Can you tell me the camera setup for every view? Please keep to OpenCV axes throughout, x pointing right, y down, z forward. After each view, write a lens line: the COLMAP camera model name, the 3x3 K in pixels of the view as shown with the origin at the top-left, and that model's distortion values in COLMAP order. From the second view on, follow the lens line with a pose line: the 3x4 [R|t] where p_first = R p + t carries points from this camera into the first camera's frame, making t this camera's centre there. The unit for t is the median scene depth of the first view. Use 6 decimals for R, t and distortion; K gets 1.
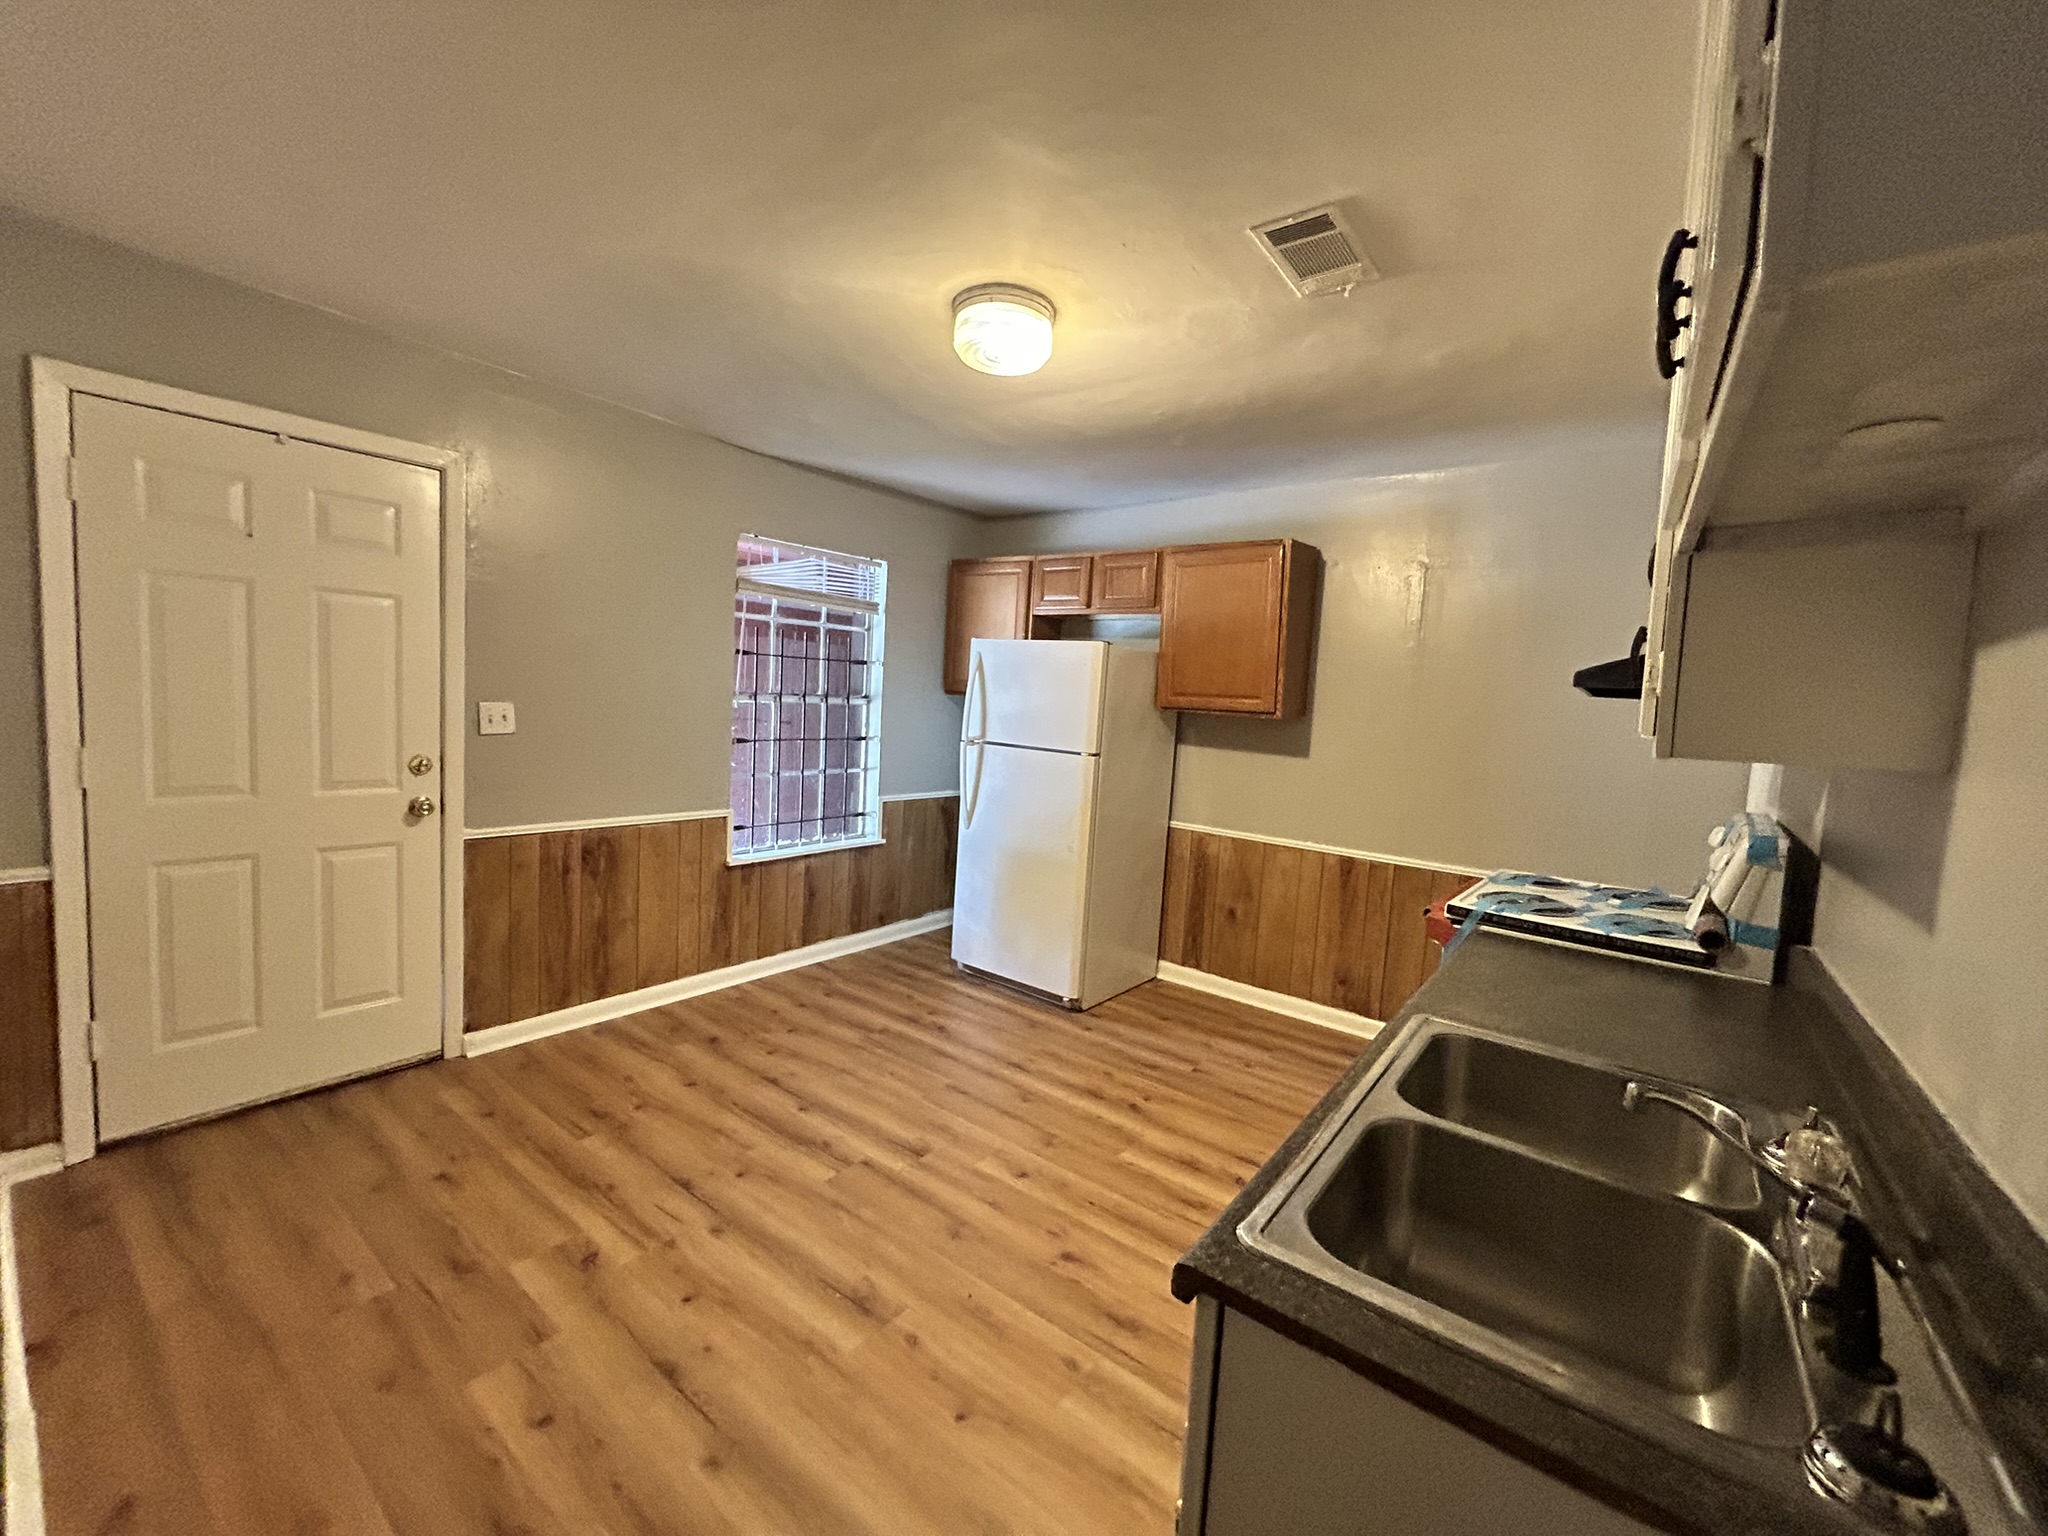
lens RADIAL K [[822.6, 0, 1029.3], [0, 822.6, 762.2], [0, 0, 1]] dist [0.001430, 0.000276]
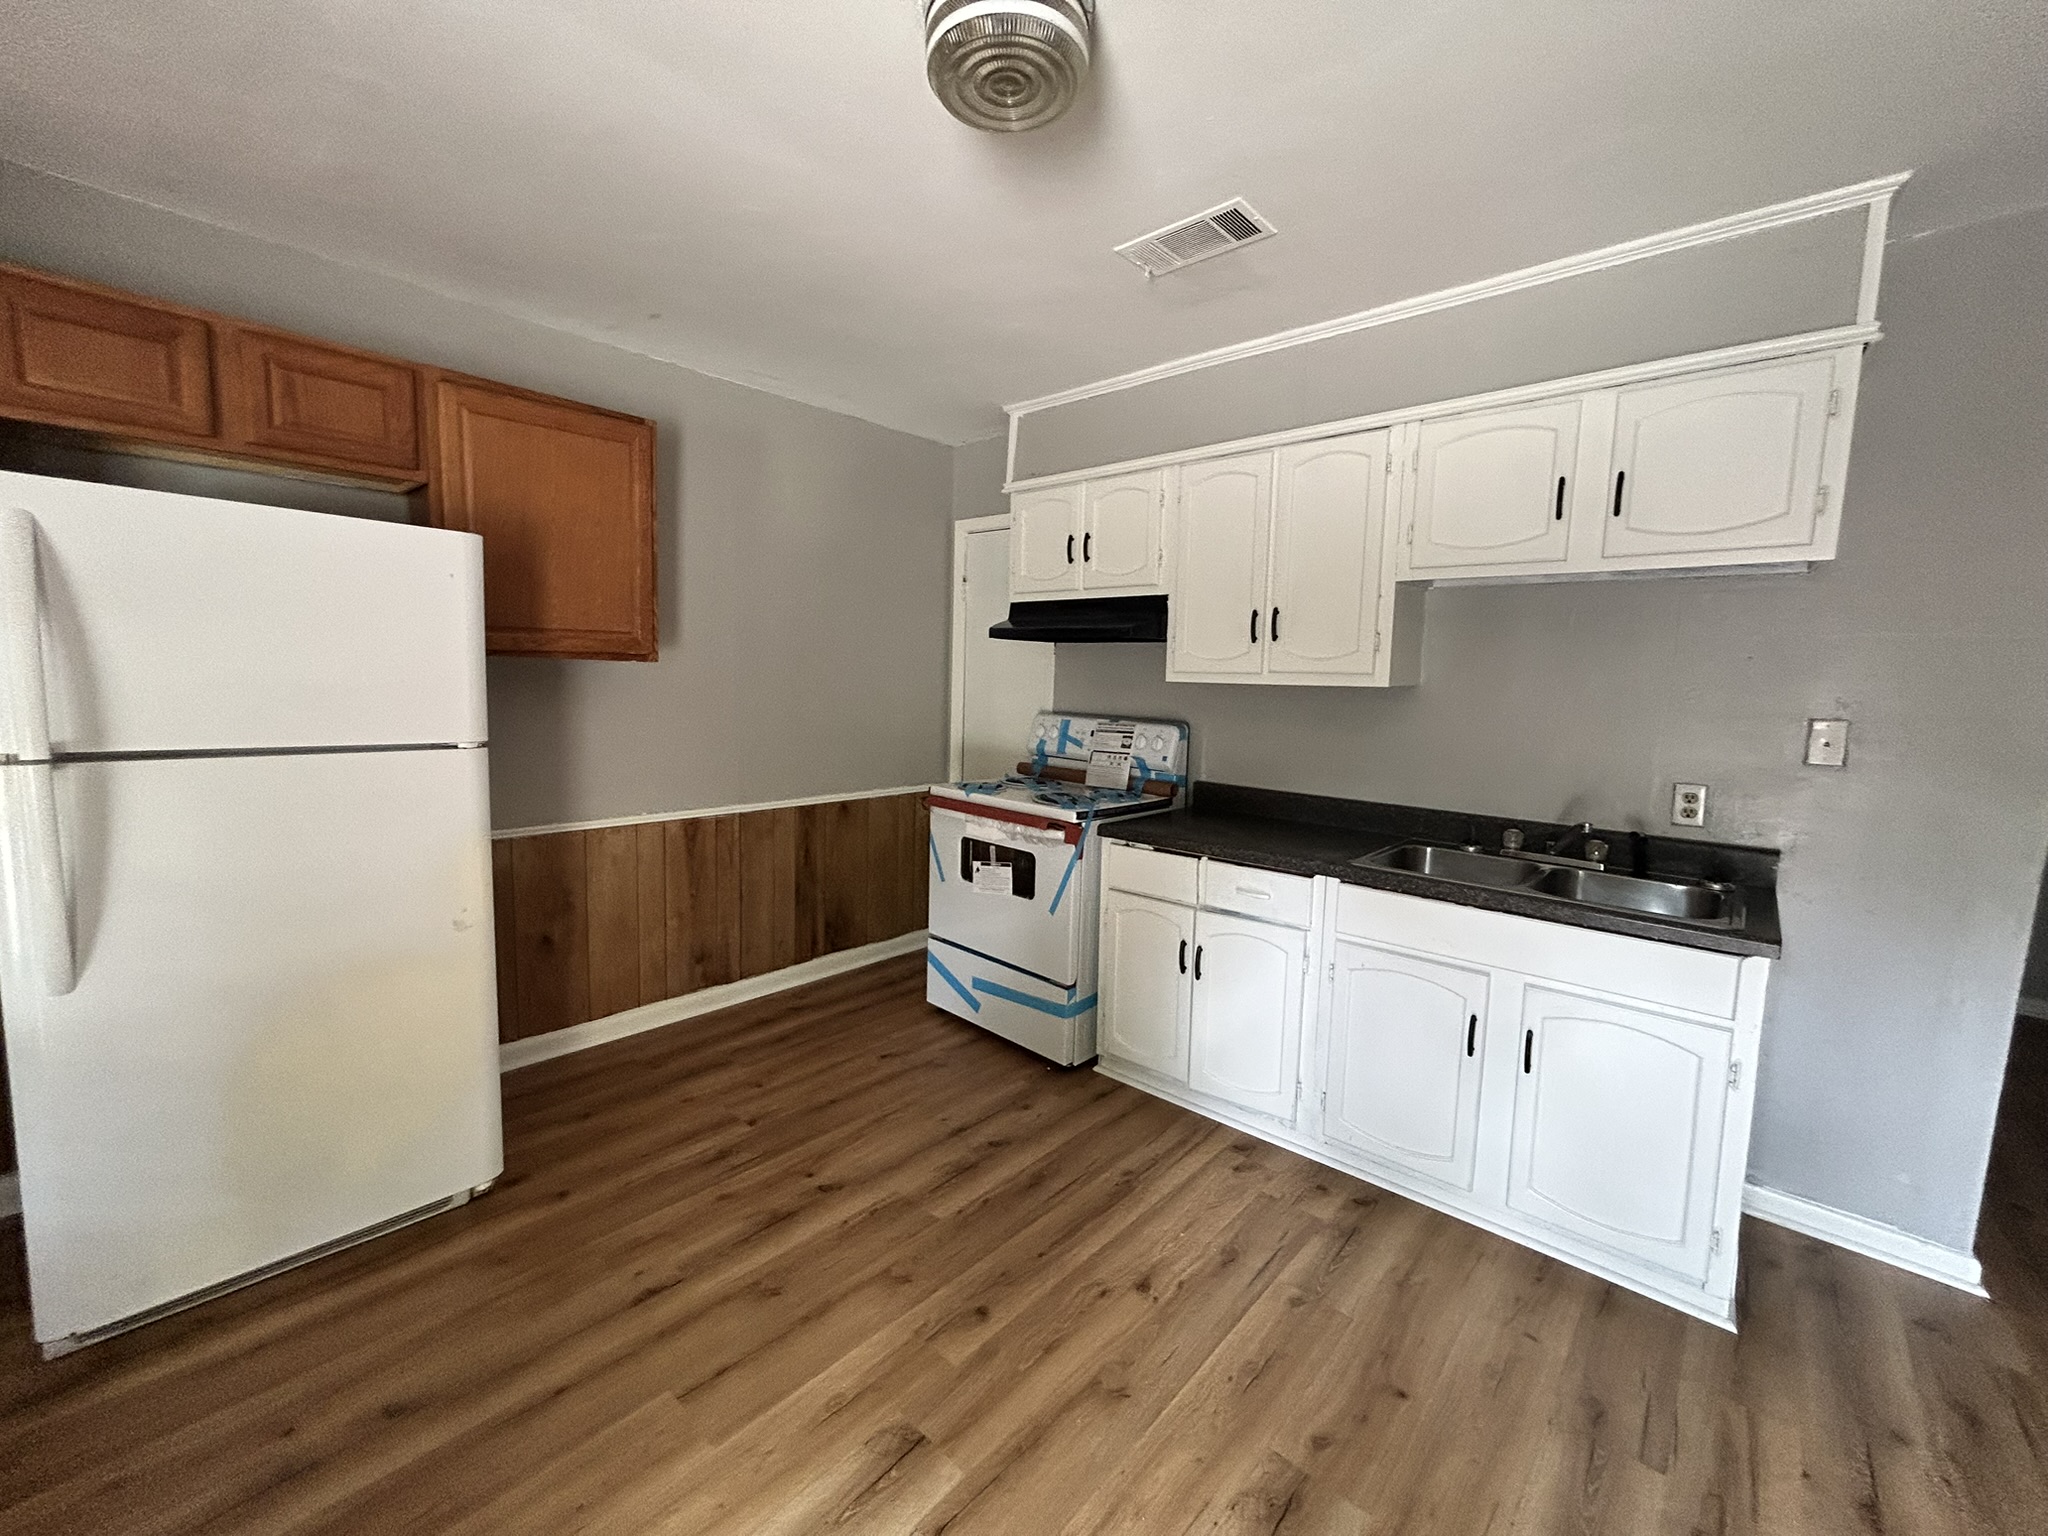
lens RADIAL K [[822.6, 0, 1029.1], [0, 822.6, 756.9], [0, 0, 1]] dist [0.001430, 0.000276]
pose [[0.090619, -0.161861, 0.982644, -0.504721], [0.058706, 0.985856, 0.156976, -0.075995], [-0.994154, 0.043462, 0.098840, 0.679689]]
